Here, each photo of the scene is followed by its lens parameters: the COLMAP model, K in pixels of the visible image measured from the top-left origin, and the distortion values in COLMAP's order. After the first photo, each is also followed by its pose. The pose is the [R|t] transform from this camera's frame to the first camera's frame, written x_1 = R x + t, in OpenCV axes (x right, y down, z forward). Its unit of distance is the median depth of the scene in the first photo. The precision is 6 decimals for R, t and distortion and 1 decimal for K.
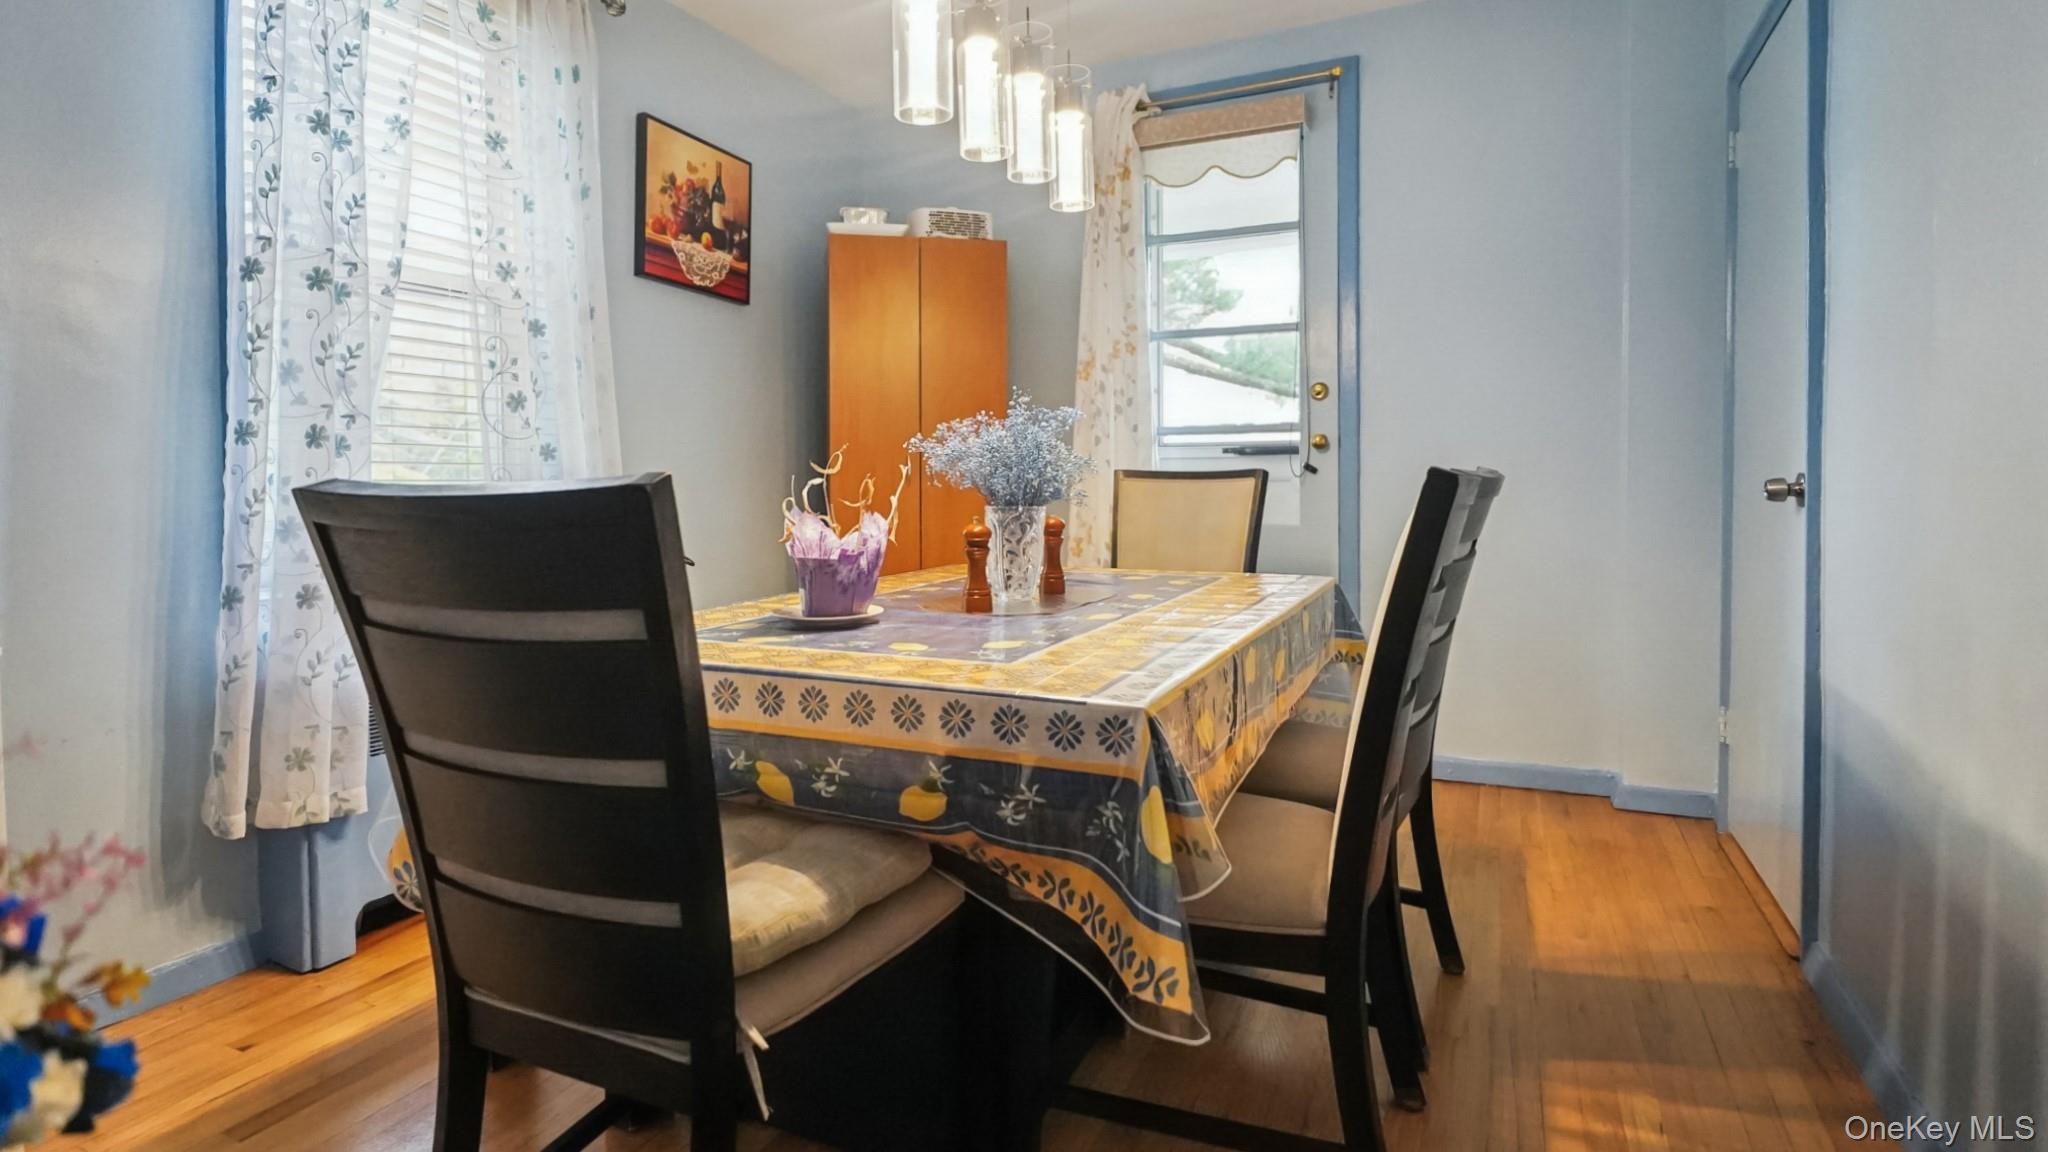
lens RADIAL K [[1009.7, 0, 1024.4], [0, 1009.7, 568.8], [0, 0, 1]] dist [-0.002493, -0.000562]
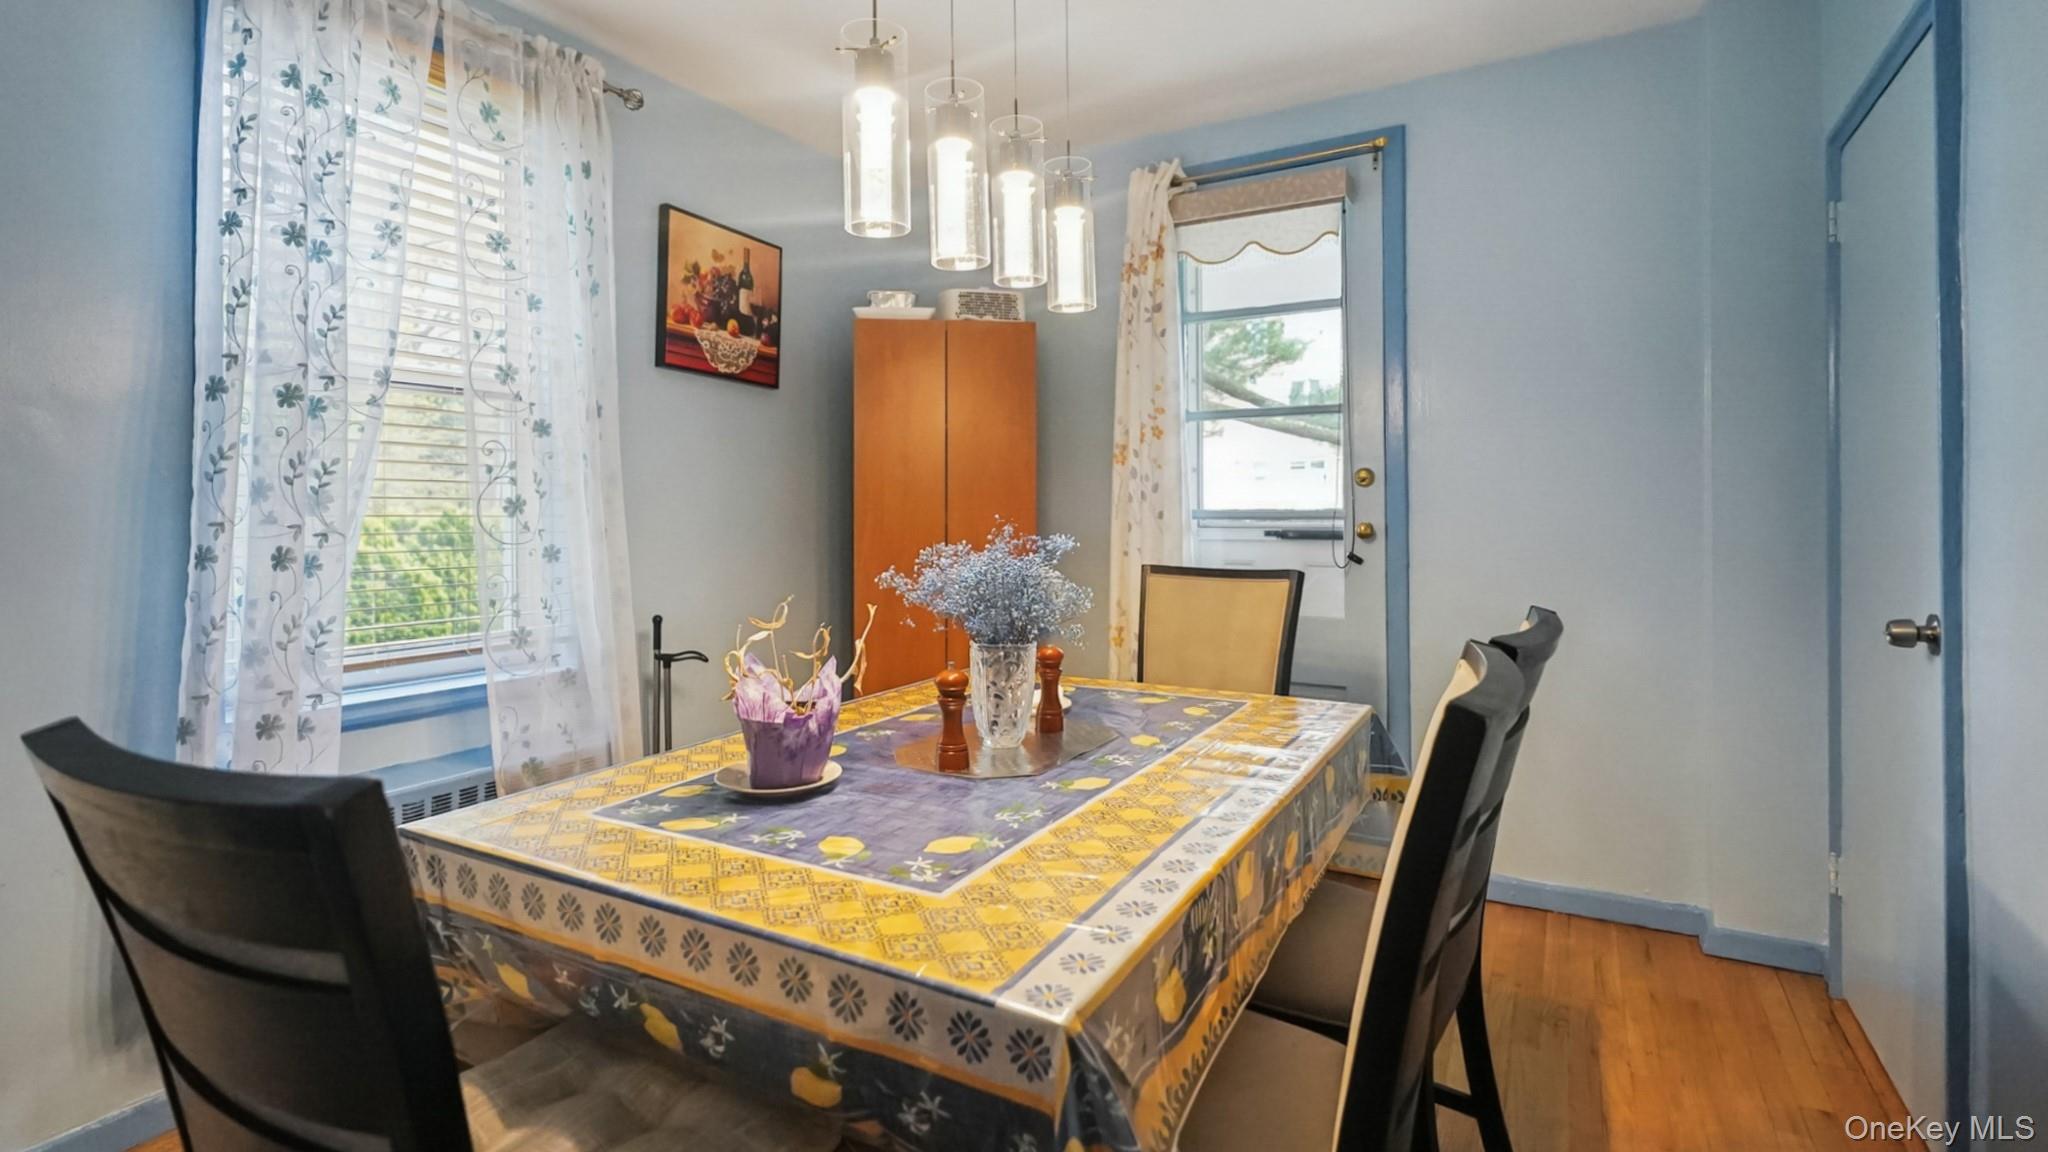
lens RADIAL K [[978.3, 0, 1023.7], [0, 978.3, 578.6], [0, 0, 1]] dist [0.006076, 0.000161]
pose [[0.997457, 0.002882, -0.071217, 0.062574], [-0.005128, 0.999494, -0.031381, -0.079033], [0.071091, 0.031666, 0.996967, 0.109240]]
